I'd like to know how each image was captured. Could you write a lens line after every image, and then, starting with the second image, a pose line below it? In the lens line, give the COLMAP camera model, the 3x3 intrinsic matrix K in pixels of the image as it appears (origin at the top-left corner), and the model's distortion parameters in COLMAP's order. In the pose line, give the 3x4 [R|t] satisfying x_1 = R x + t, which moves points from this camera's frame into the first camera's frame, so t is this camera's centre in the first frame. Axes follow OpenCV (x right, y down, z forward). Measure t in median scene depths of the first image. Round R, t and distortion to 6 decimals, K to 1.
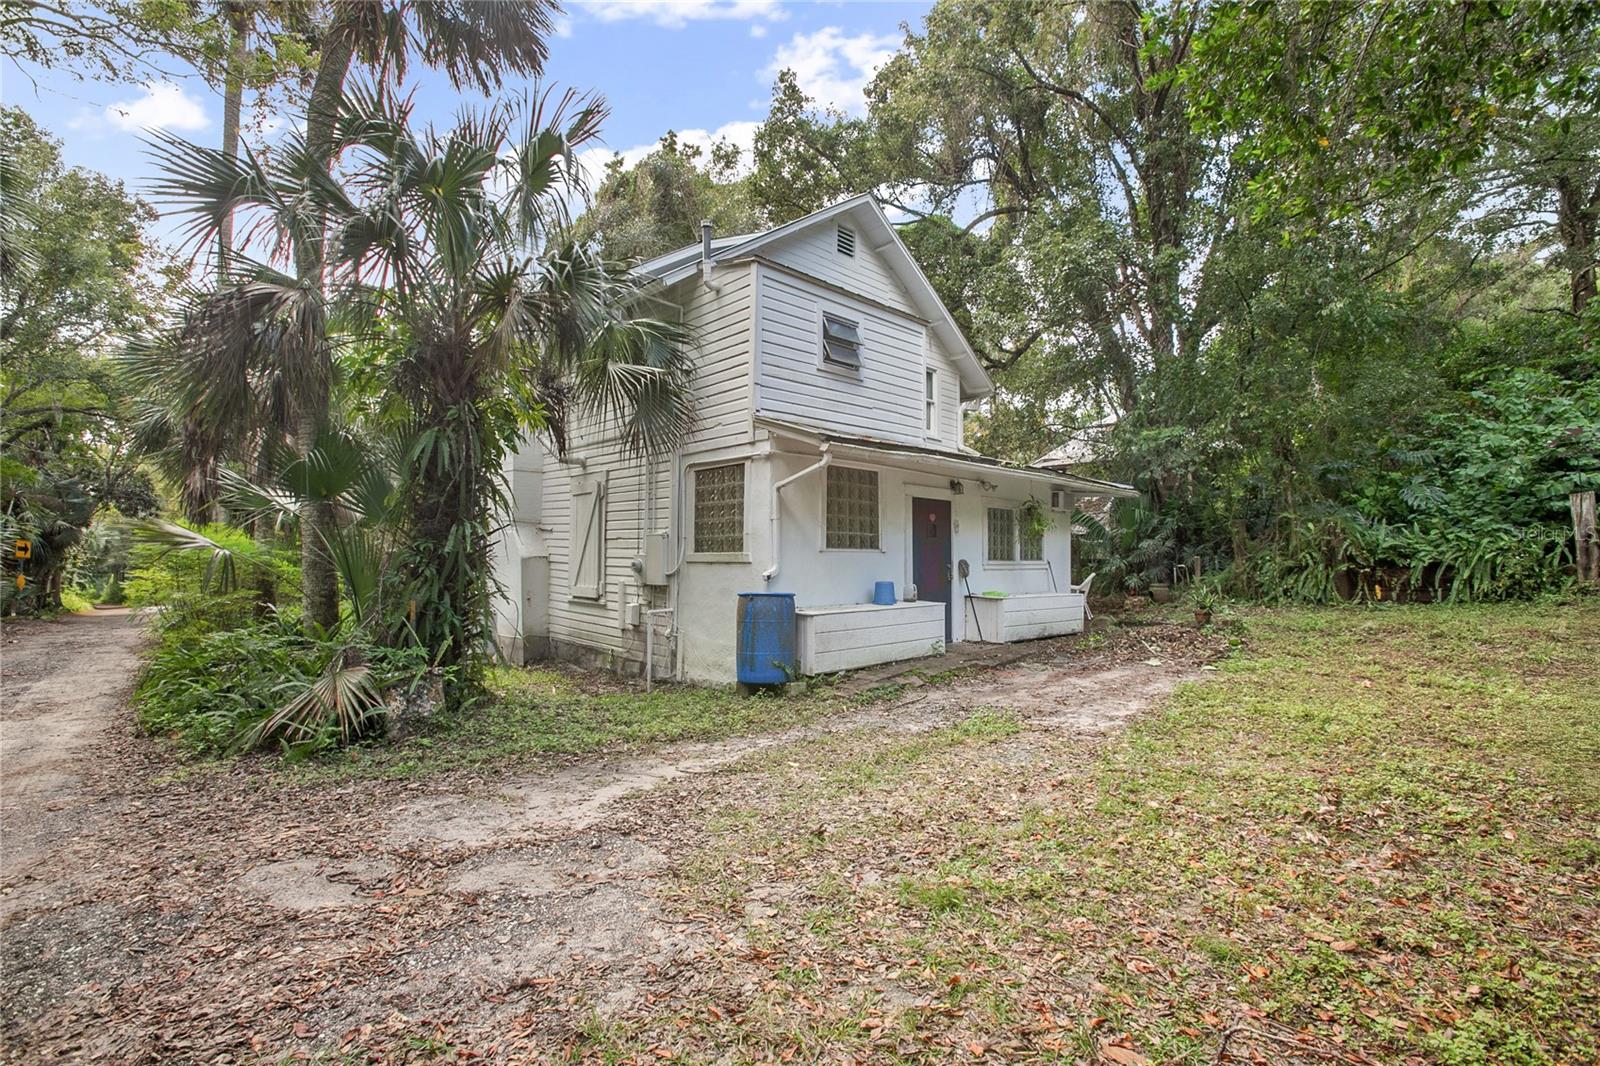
lens RADIAL K [[733.8, 0, 801.5], [0, 733.8, 537.3], [0, 0, 1]] dist [-0.044560, 0.008929]
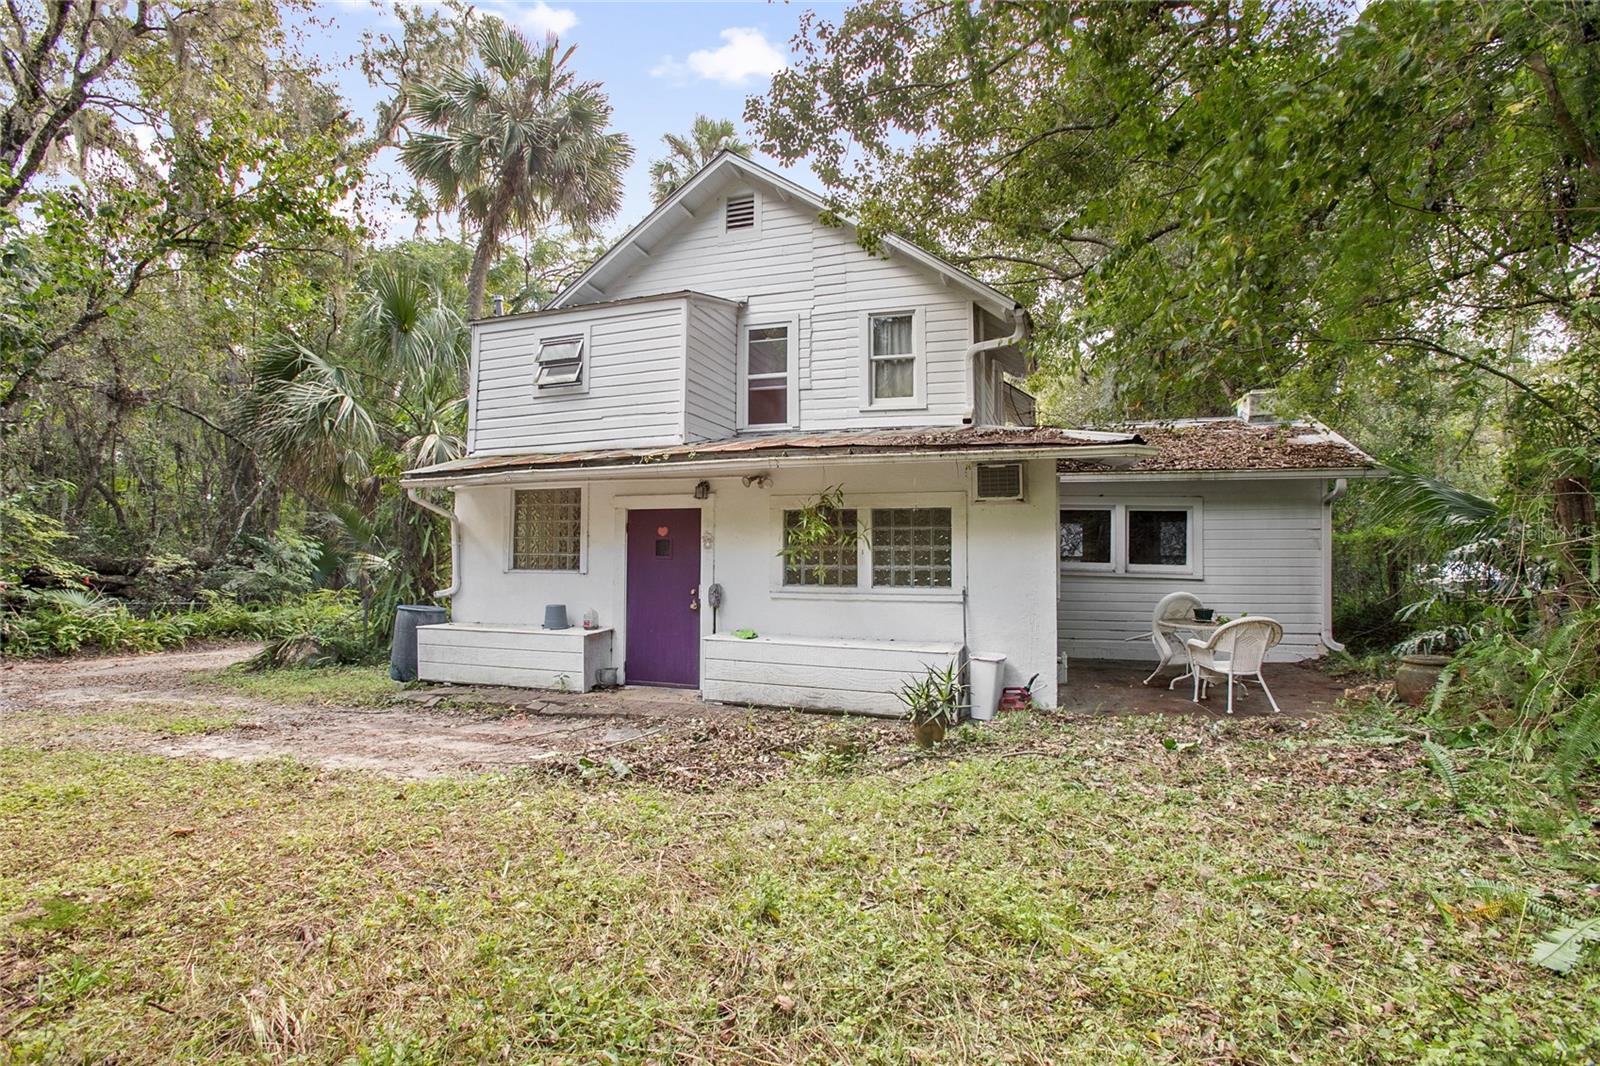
lens RADIAL K [[733.8, 0, 793.8], [0, 733.8, 540.8], [0, 0, 1]] dist [-0.044560, 0.008929]
pose [[0.453081, -0.020993, -0.891222, 1.007696], [0.025383, 0.999621, -0.010642, -0.004570], [0.891108, -0.017800, 0.453442, 0.774000]]
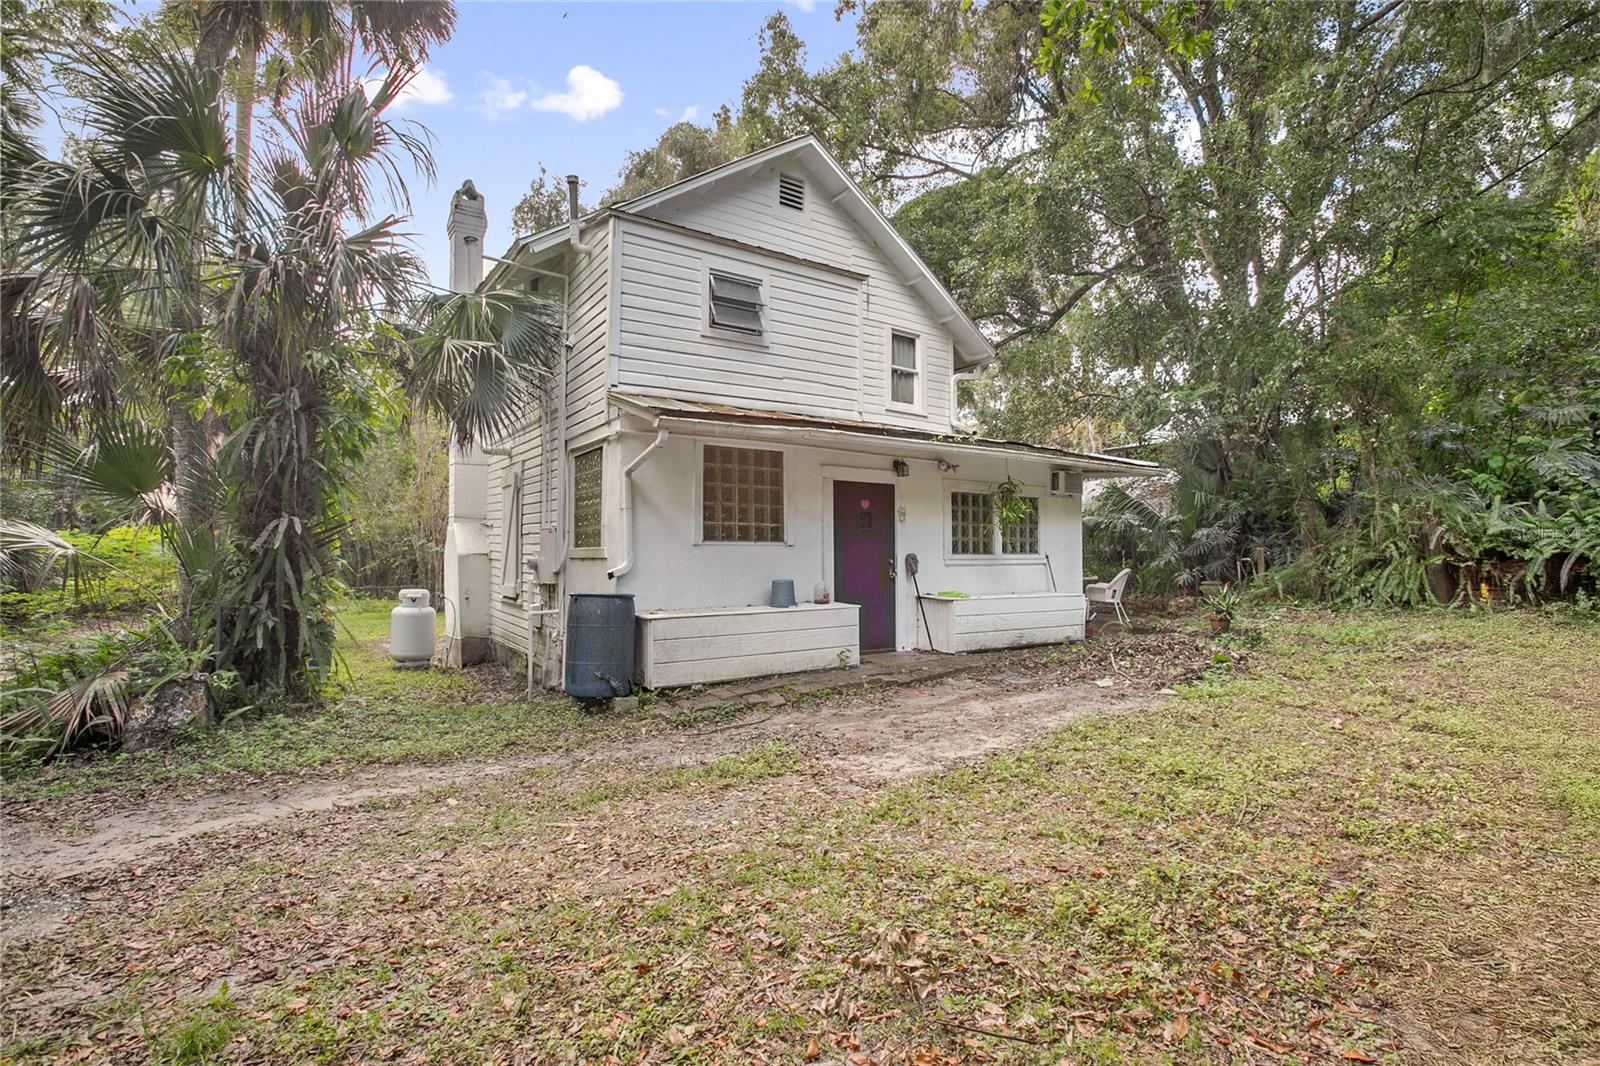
lens RADIAL K [[763.4, 0, 800.5], [0, 763.4, 535.9], [0, 0, 1]] dist [-0.032664, 0.004989]
pose [[0.985893, -0.011193, -0.167004, 0.259003], [0.011895, 0.999924, 0.003203, 0.005921], [0.166955, -0.005145, 0.985951, 0.113989]]
